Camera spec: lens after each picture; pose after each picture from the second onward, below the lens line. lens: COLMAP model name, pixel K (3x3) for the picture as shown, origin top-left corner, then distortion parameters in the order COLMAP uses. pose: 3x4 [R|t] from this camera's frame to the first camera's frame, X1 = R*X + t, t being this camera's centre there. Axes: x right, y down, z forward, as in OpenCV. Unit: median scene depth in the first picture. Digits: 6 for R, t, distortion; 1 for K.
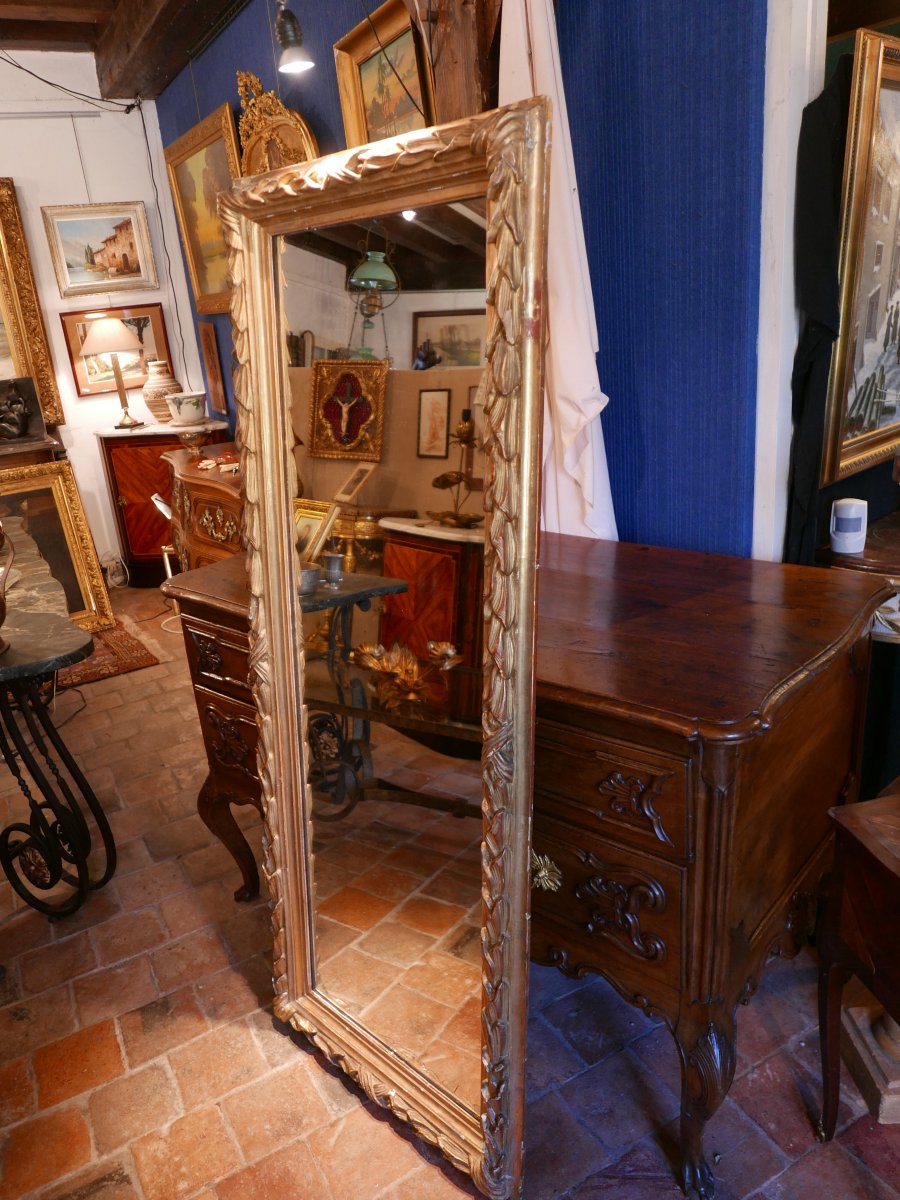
lens RADIAL K [[862.7, 0, 447.9], [0, 862.7, 614.2], [0, 0, 1]] dist [-0.019209, -0.002866]
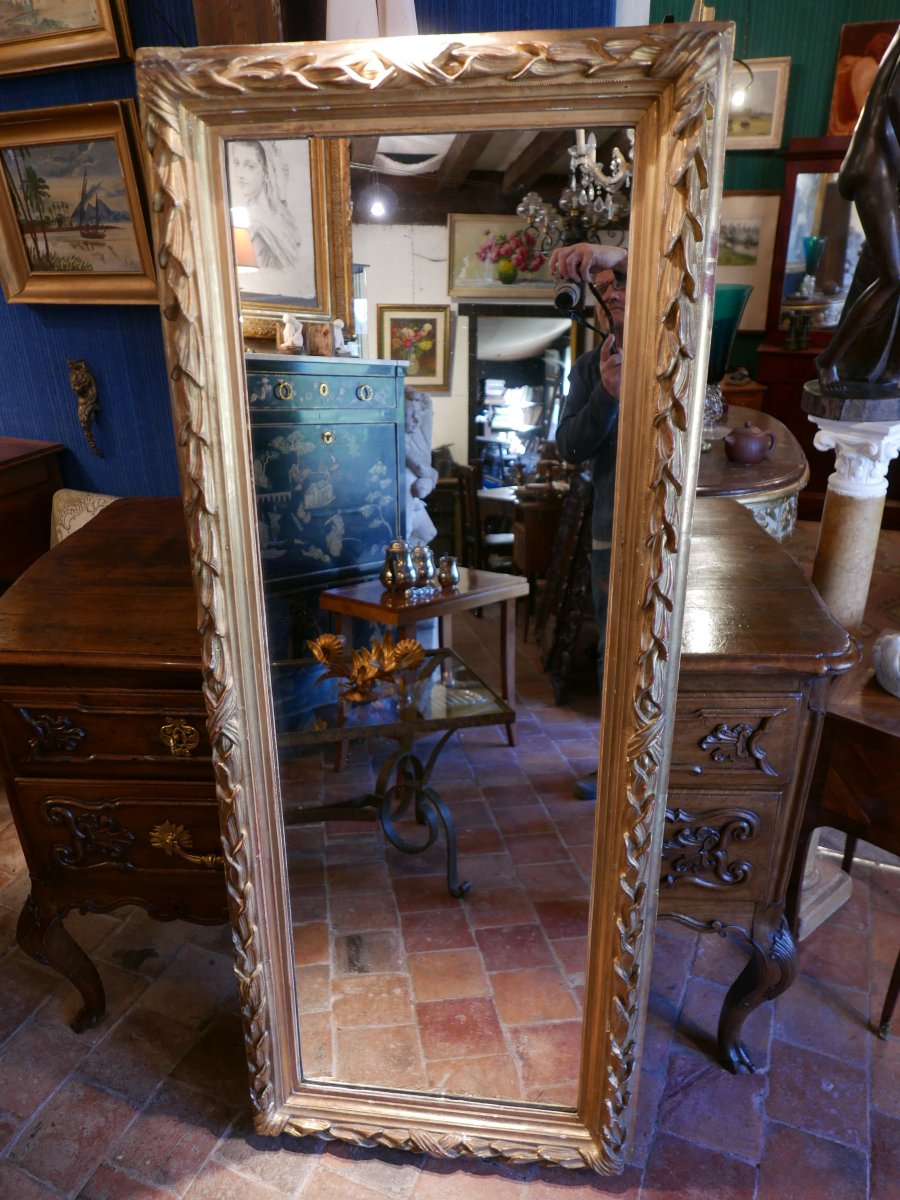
lens RADIAL K [[862.7, 0, 447.9], [0, 862.7, 614.2], [0, 0, 1]] dist [-0.019209, -0.002866]
pose [[0.799861, -0.207465, 0.563187, -0.247431], [0.168706, 0.978241, 0.120758, -0.049749], [-0.575986, -0.001577, 0.817458, 0.141349]]
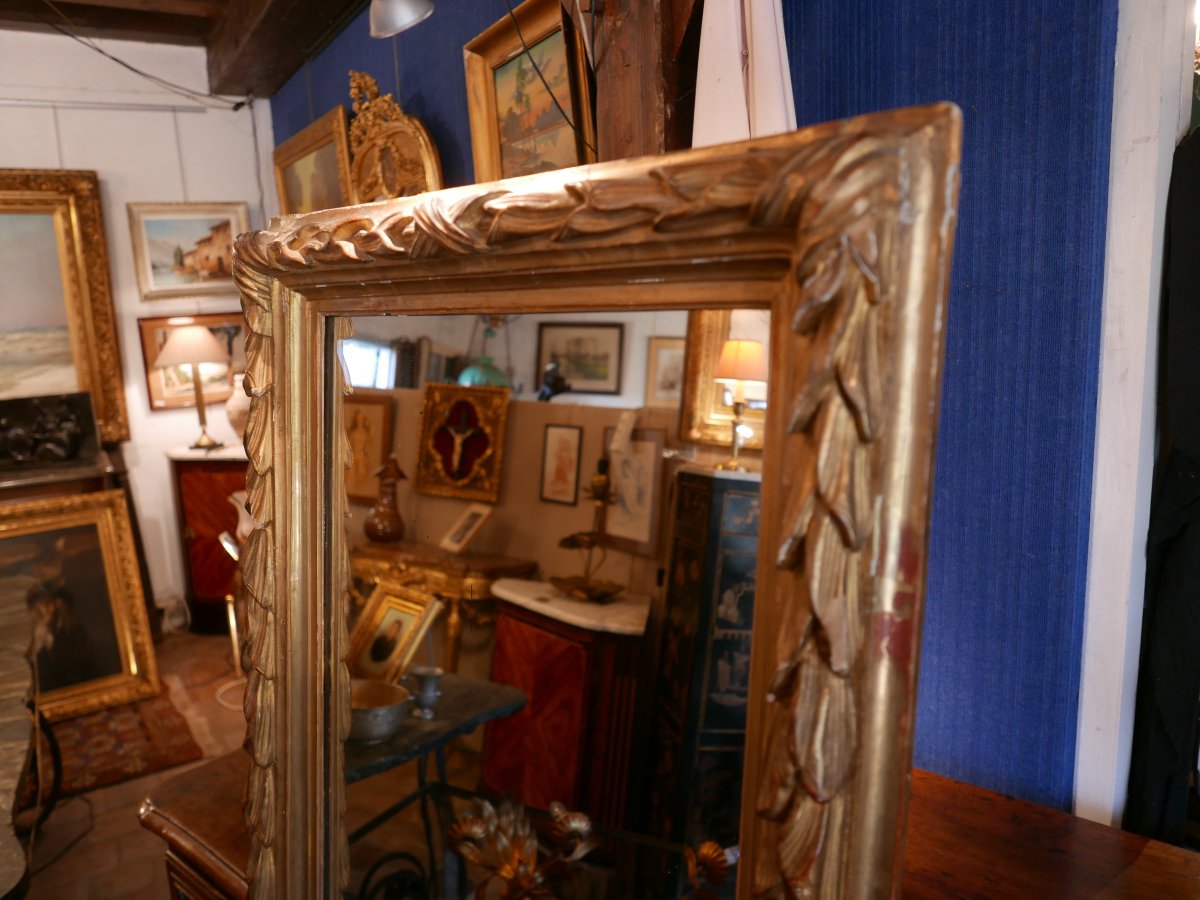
lens RADIAL K [[862.7, 0, 600.0], [0, 862.7, 450.0], [0, 0, 1]] dist [-0.019209, -0.002866]
pose [[0.998444, 0.035269, 0.043203, -0.020808], [-0.027338, 0.984706, -0.172068, -0.119609], [-0.048611, 0.170619, 0.984137, 0.205314]]
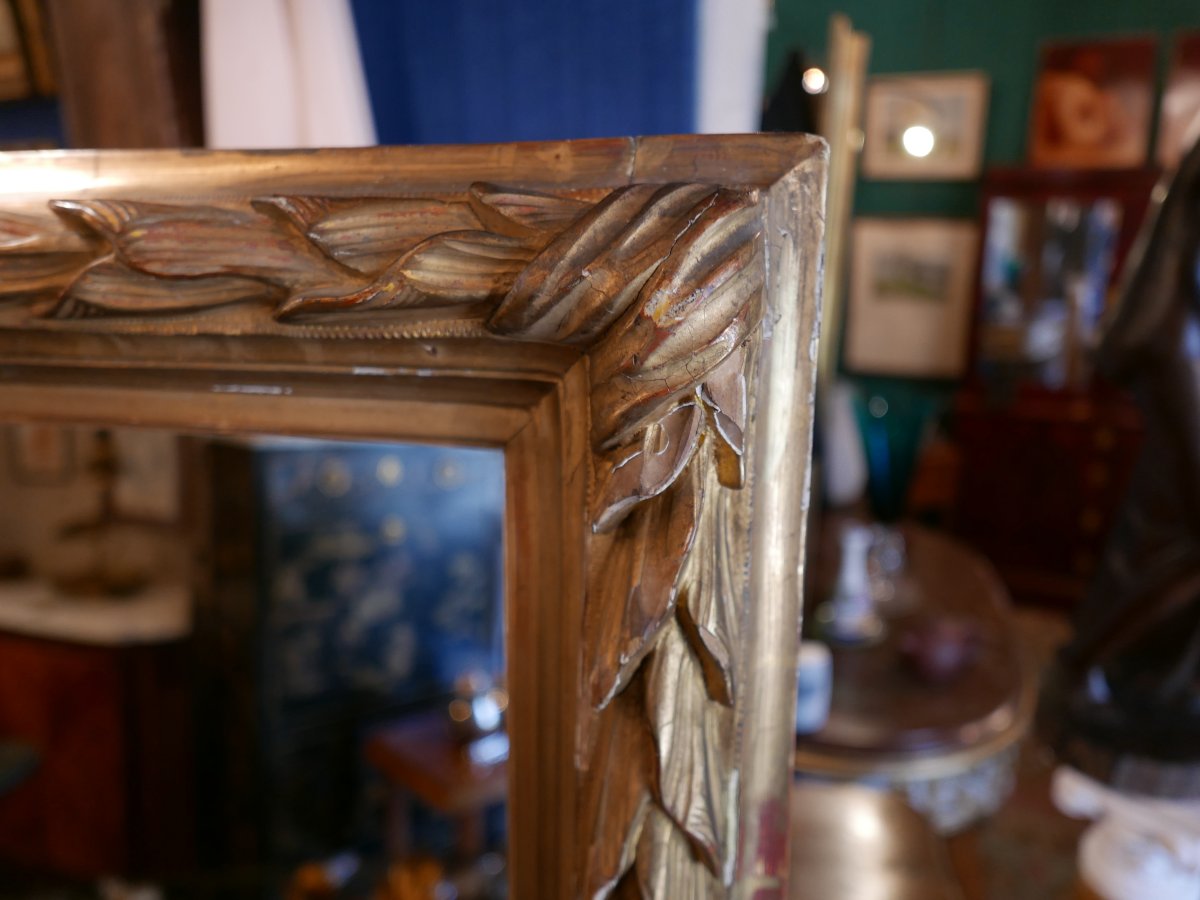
lens RADIAL K [[862.7, 0, 600.0], [0, 862.7, 450.0], [0, 0, 1]] dist [-0.019209, -0.002866]
pose [[0.832599, -0.092414, 0.546112, -0.025484], [0.134738, 0.990158, -0.037865, -0.167929], [-0.537238, 0.105108, 0.836856, 0.271665]]
